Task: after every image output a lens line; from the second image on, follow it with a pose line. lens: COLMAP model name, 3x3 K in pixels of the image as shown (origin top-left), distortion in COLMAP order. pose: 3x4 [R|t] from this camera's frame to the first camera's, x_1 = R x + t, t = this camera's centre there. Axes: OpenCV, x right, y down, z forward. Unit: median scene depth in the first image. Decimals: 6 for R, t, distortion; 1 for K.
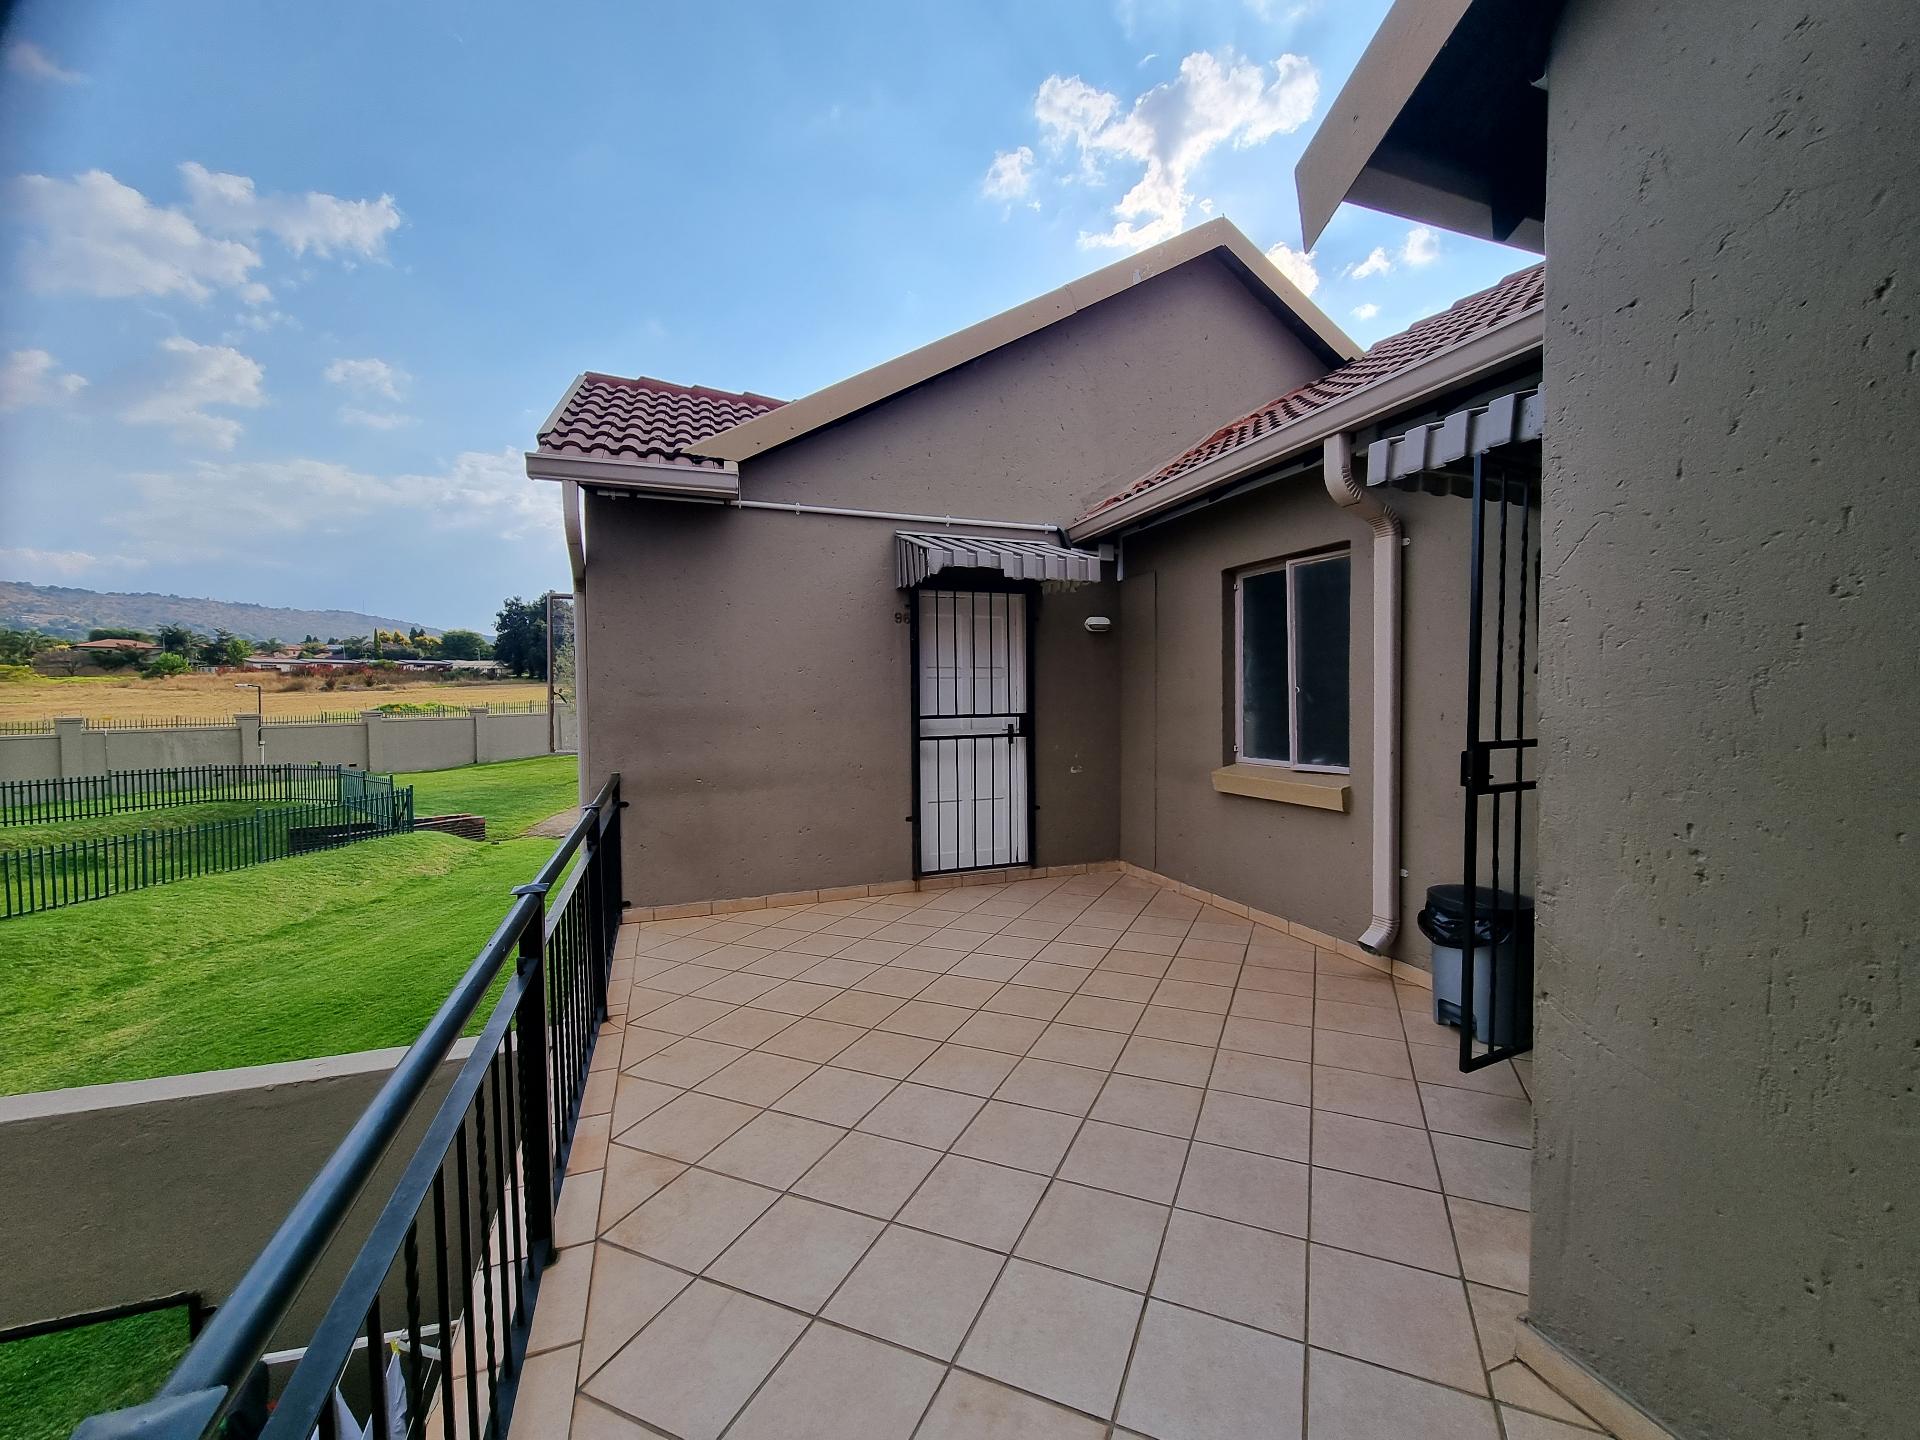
lens RADIAL K [[777.6, 0, 966.1], [0, 777.6, 718.8], [0, 0, 1]] dist [0.011280, 0.000529]
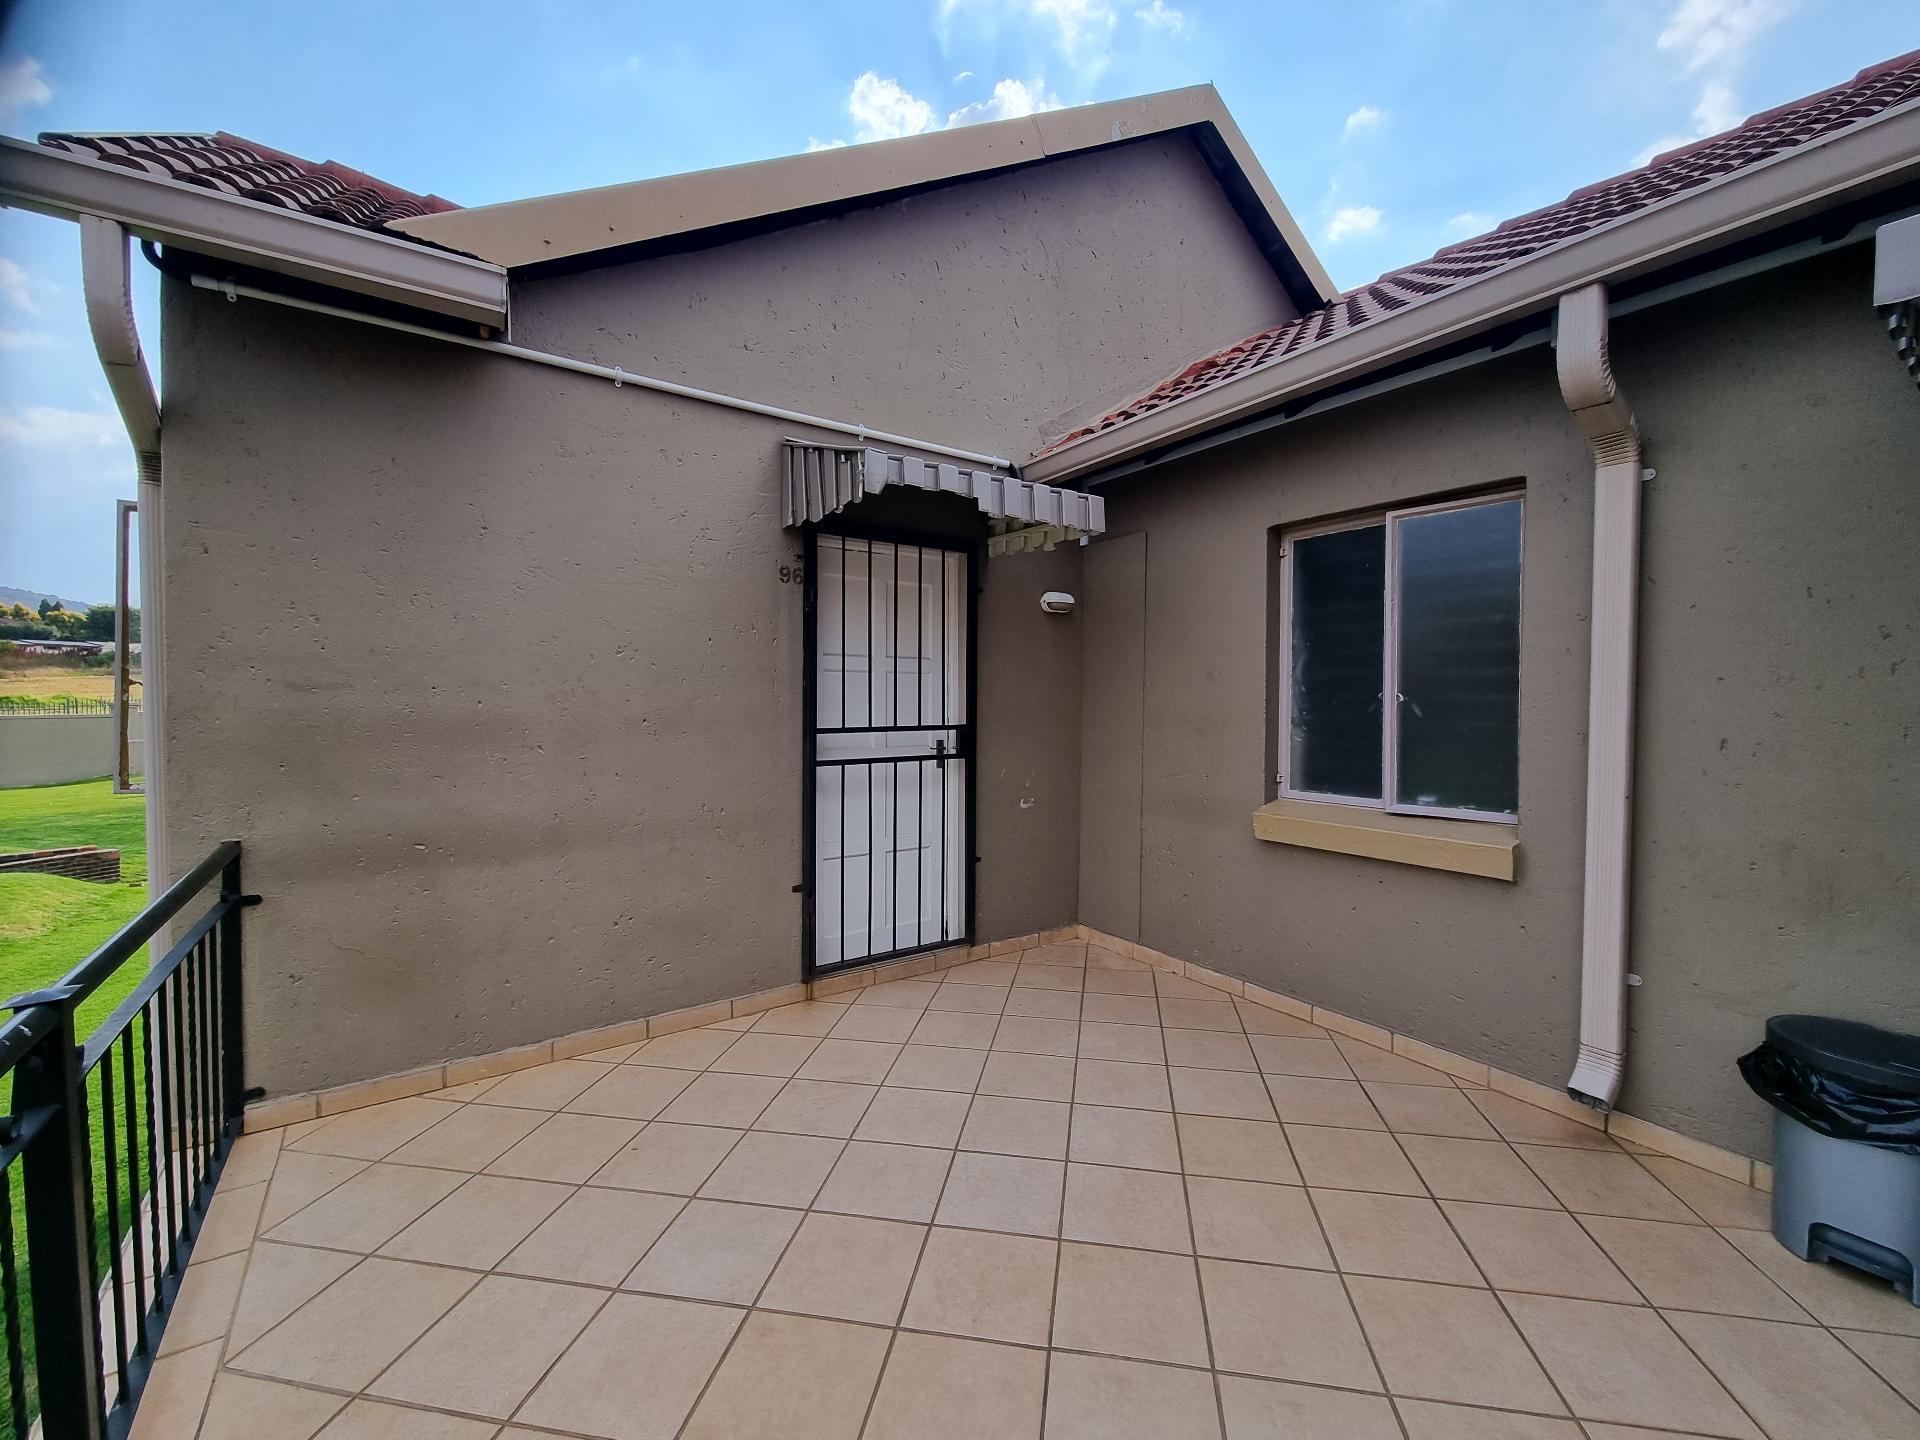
lens RADIAL K [[786.2, 0, 976.4], [0, 786.2, 716.5], [0, 0, 1]] dist [-0.000453, -0.000151]
pose [[0.967425, 0.008863, 0.253001, -0.095167], [-0.007287, 0.999948, -0.007167, -0.010037], [-0.253052, 0.005090, 0.967439, 0.332271]]
